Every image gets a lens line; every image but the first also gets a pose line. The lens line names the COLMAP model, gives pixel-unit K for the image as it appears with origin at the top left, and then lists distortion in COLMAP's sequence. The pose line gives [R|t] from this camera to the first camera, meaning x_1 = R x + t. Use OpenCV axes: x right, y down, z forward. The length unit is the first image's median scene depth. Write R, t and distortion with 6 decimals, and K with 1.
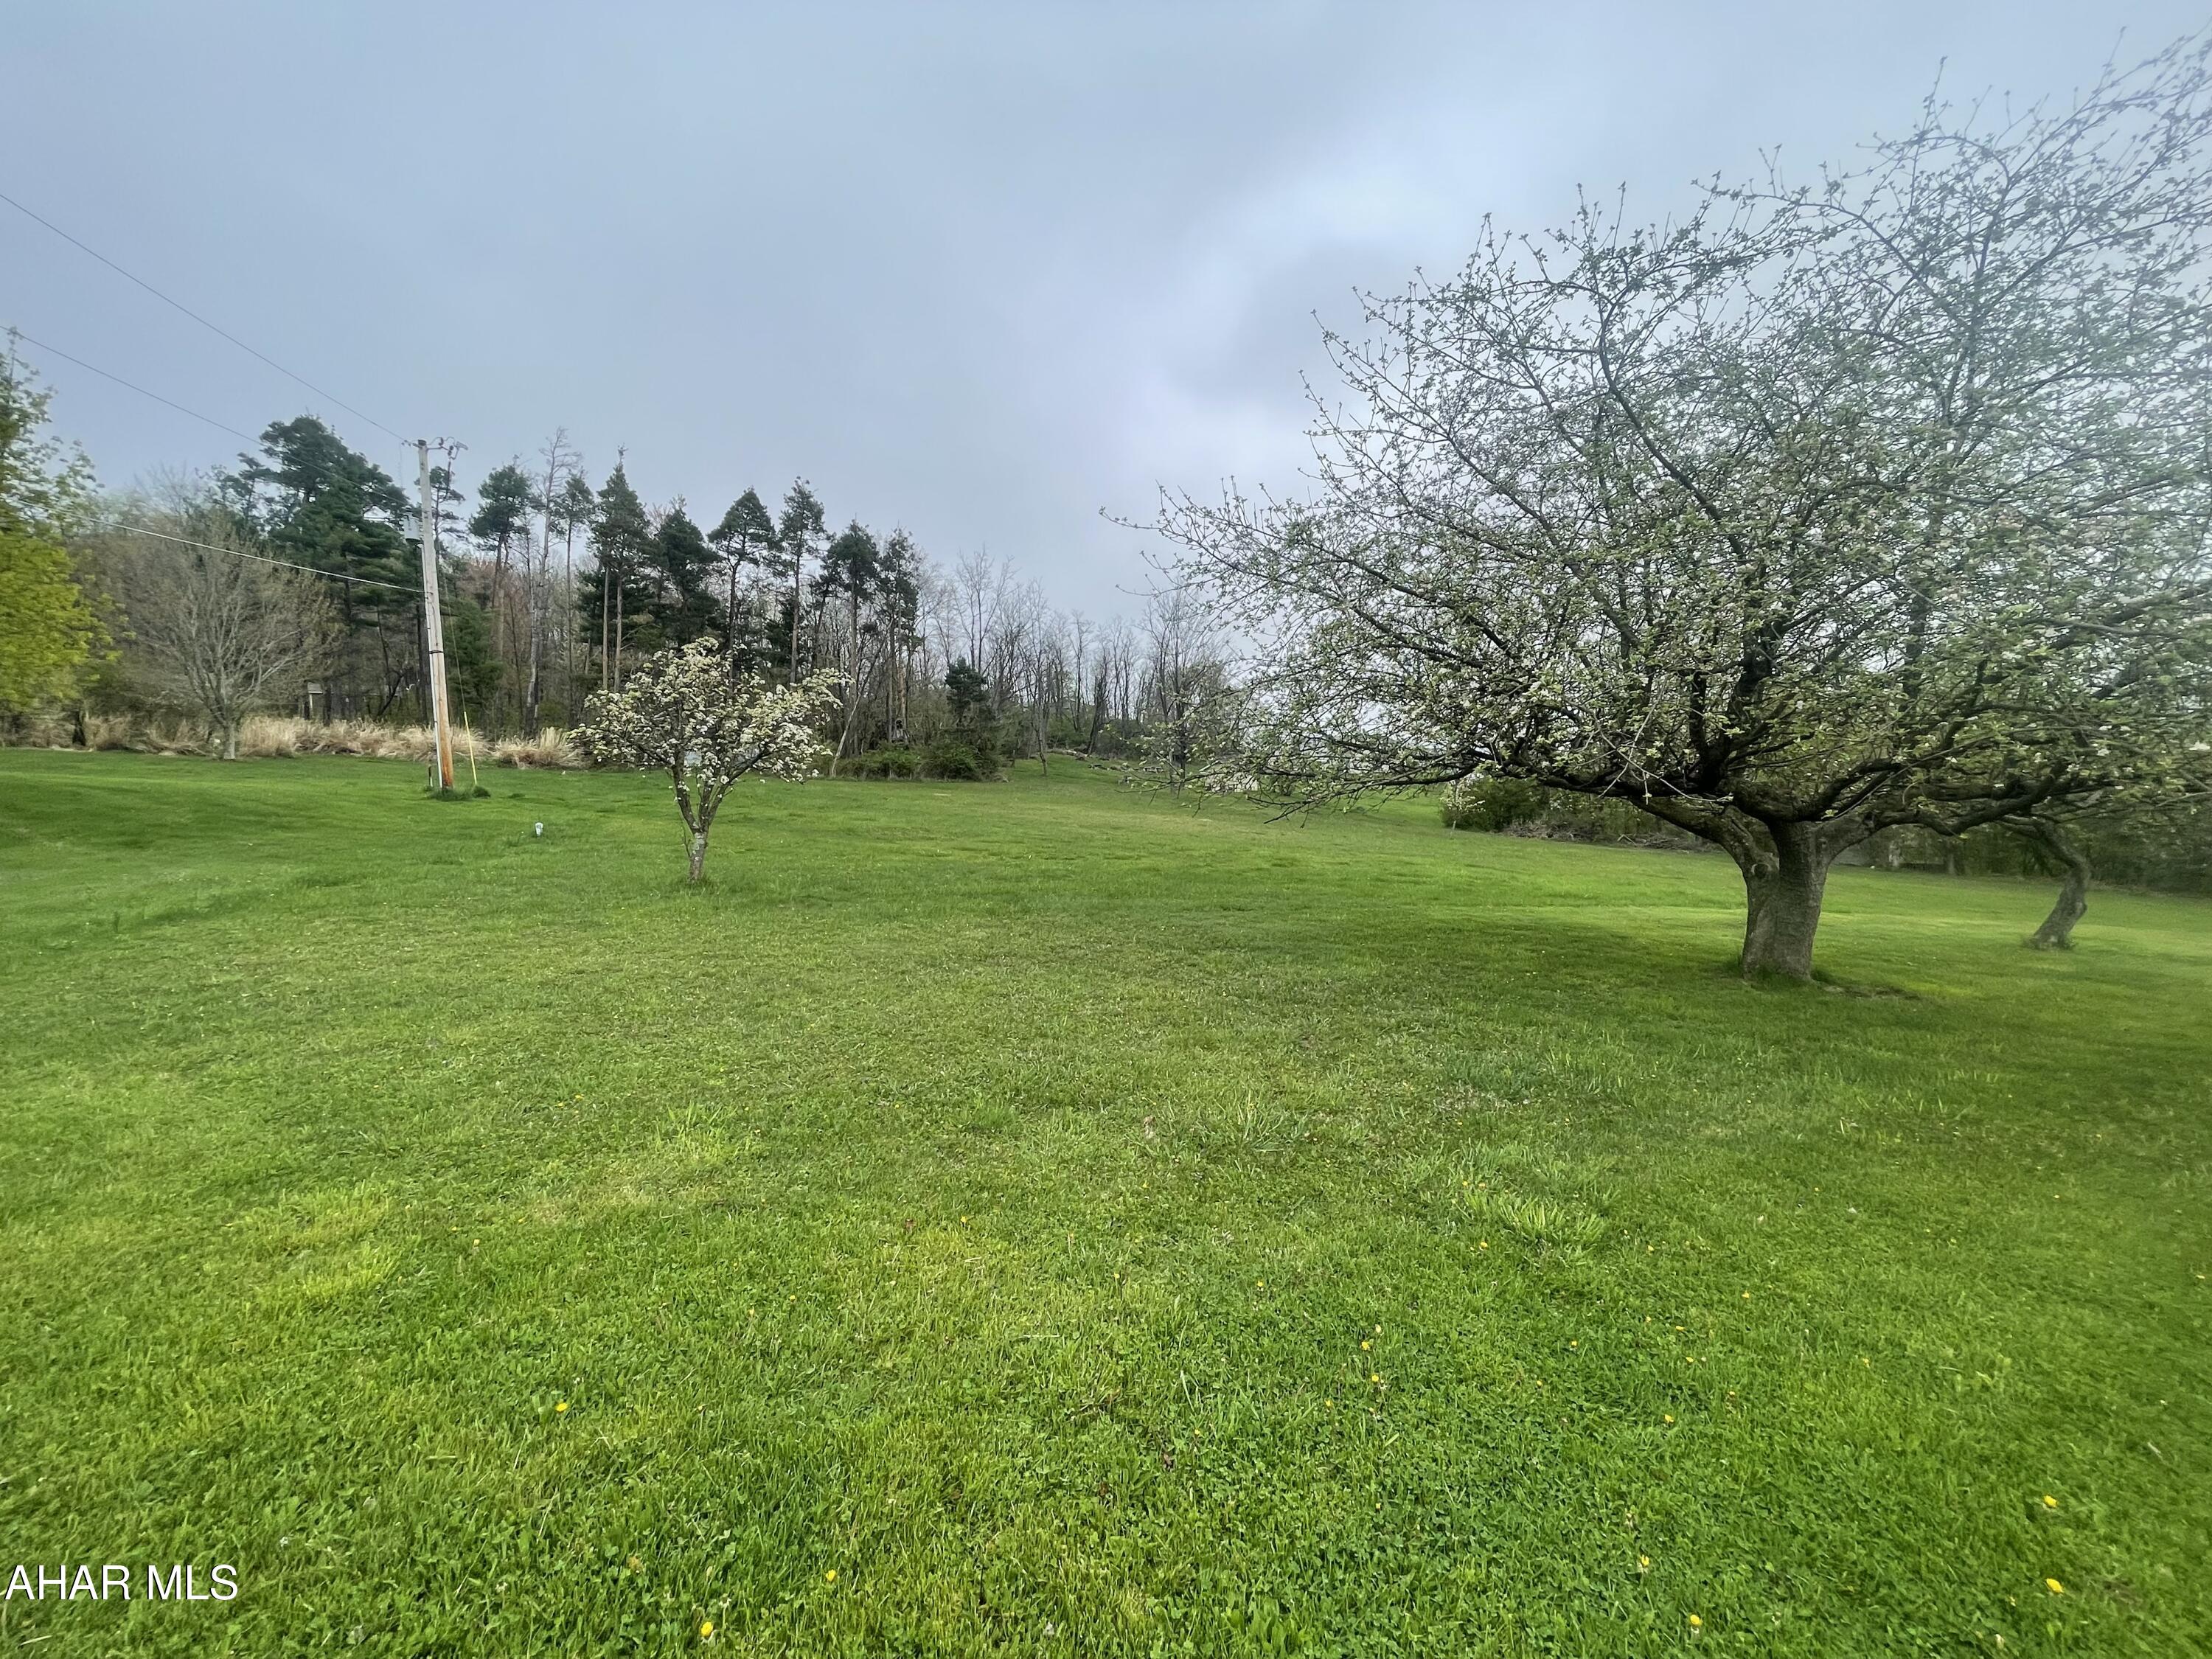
lens RADIAL K [[900.2, 0, 1103.9], [0, 900.2, 837.1], [0, 0, 1]] dist [-0.001410, 0.001555]
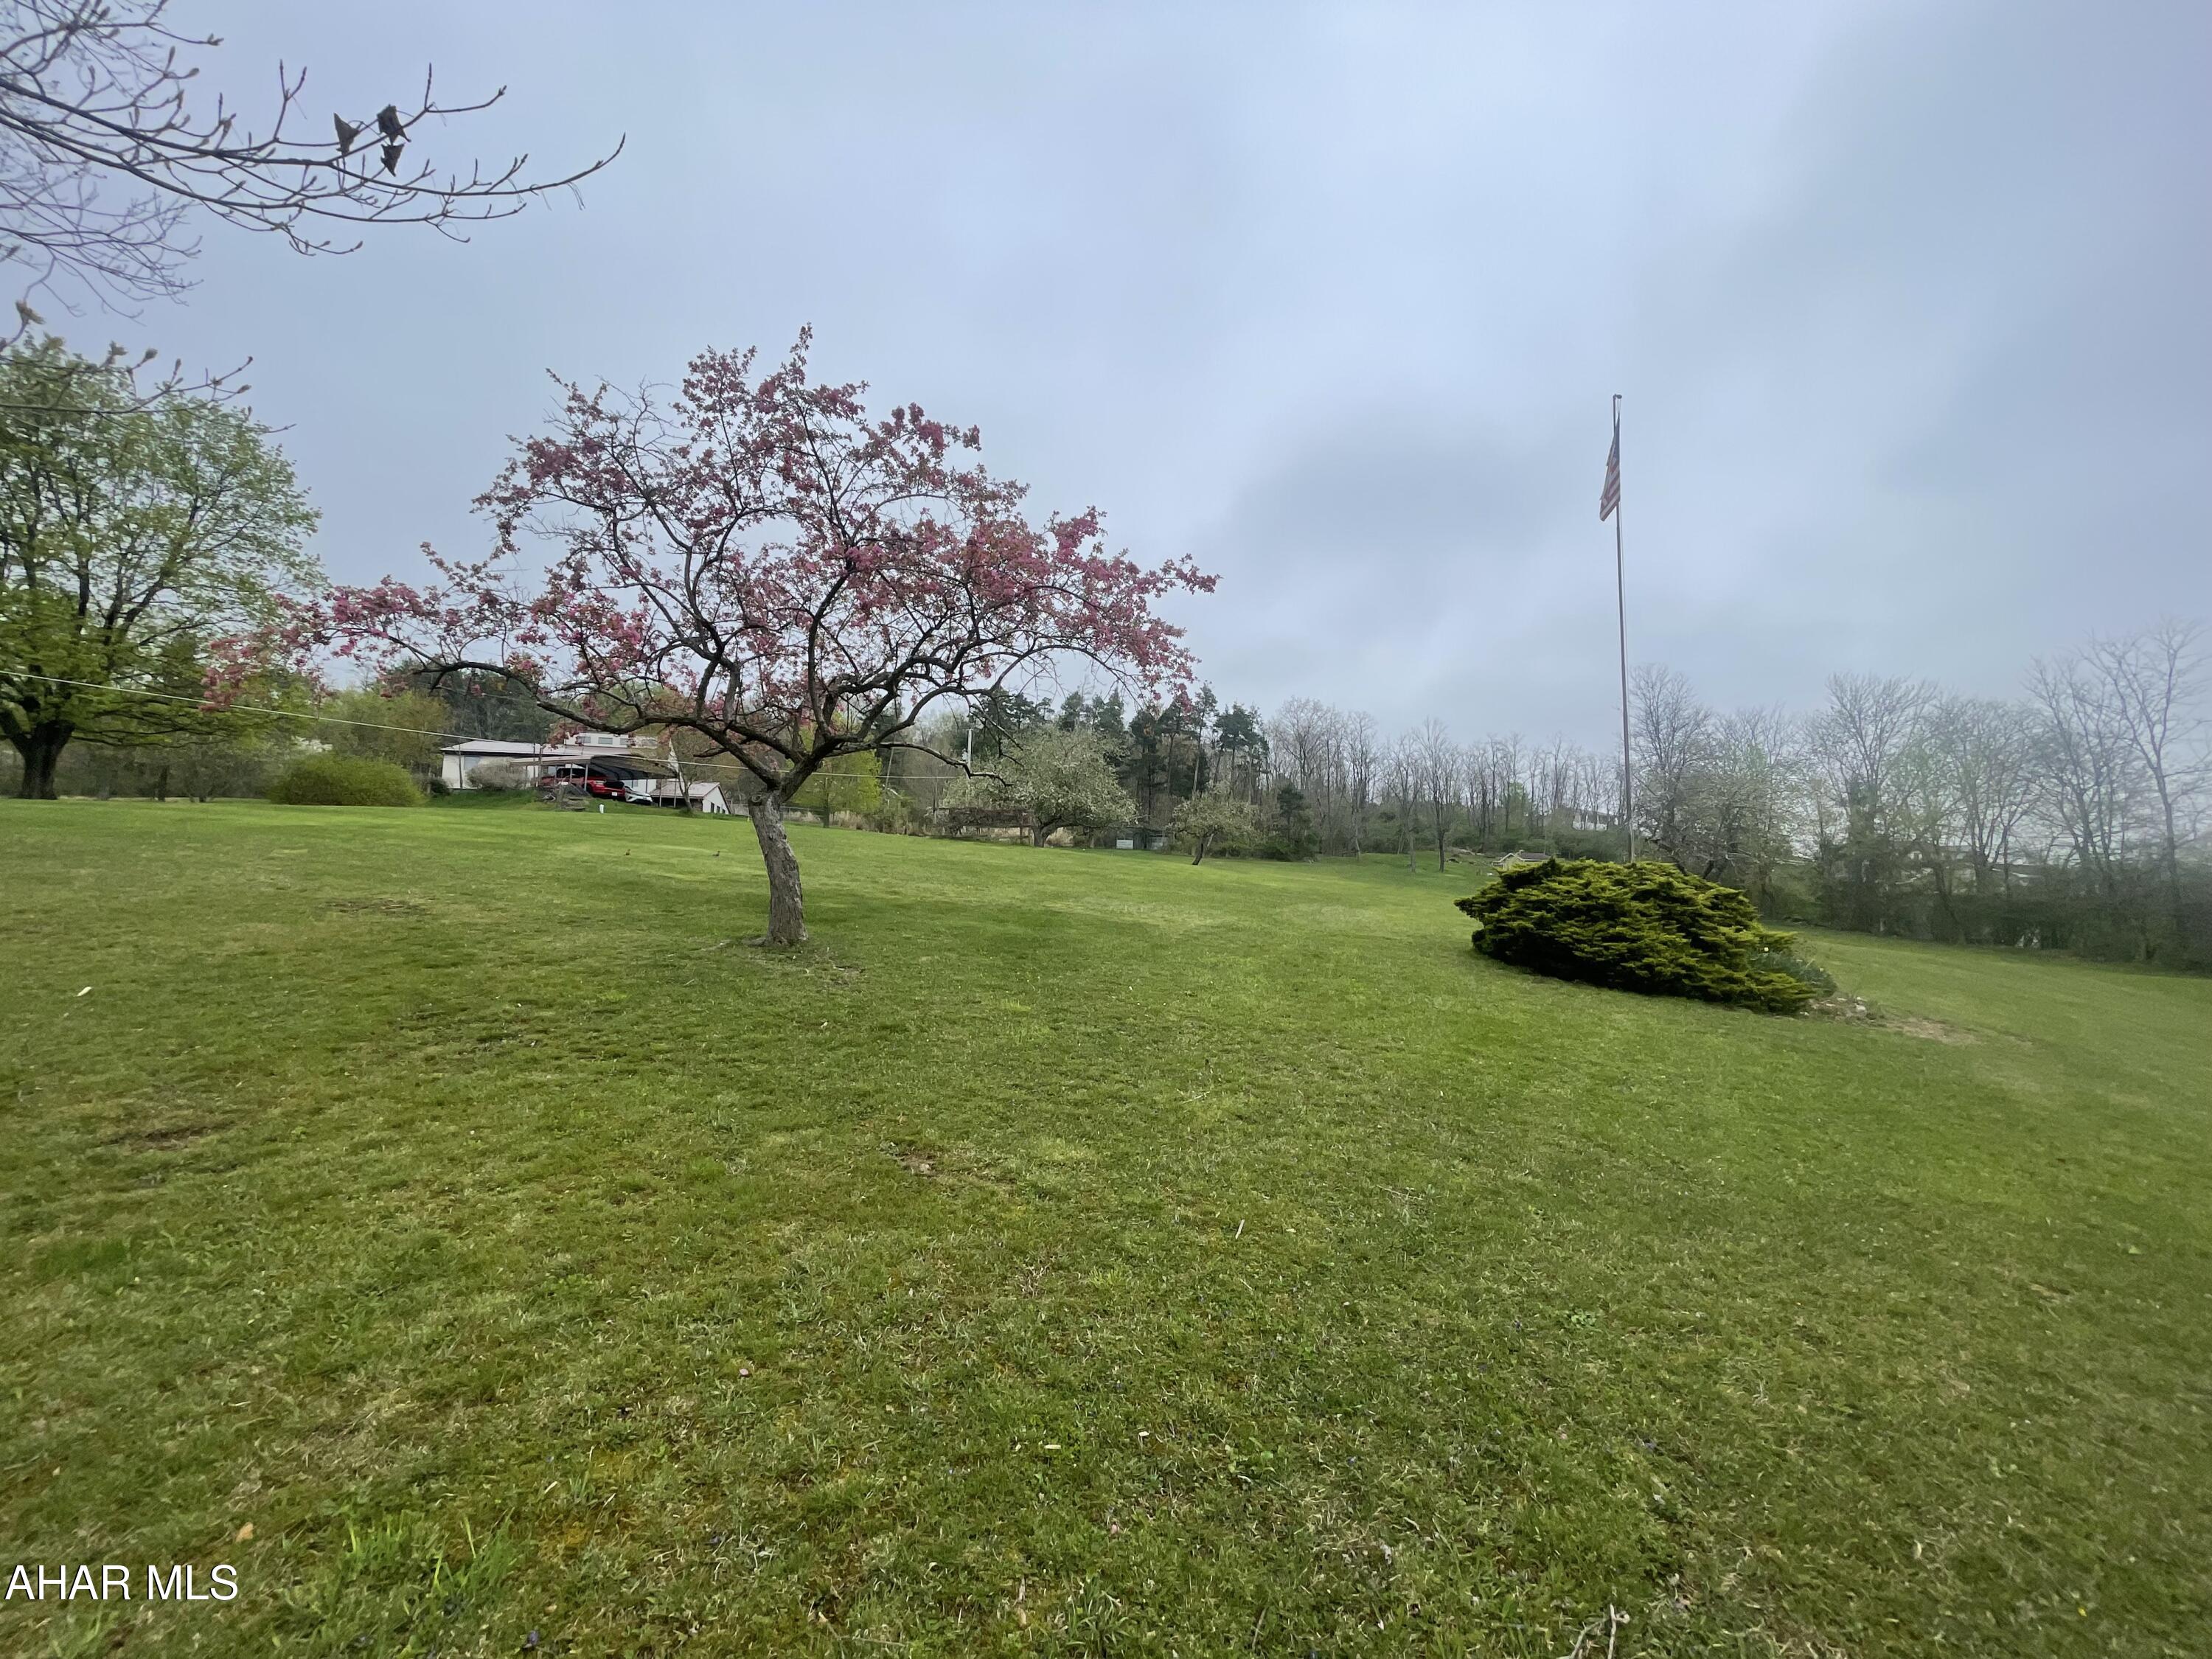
lens RADIAL K [[900.2, 0, 1103.7], [0, 900.2, 827.4], [0, 0, 1]] dist [-0.001410, 0.001555]
pose [[0.776085, -0.008039, -0.630577, 0.633759], [-0.079413, 0.990713, -0.110369, 0.081268], [0.625608, 0.135731, 0.768239, -0.418447]]
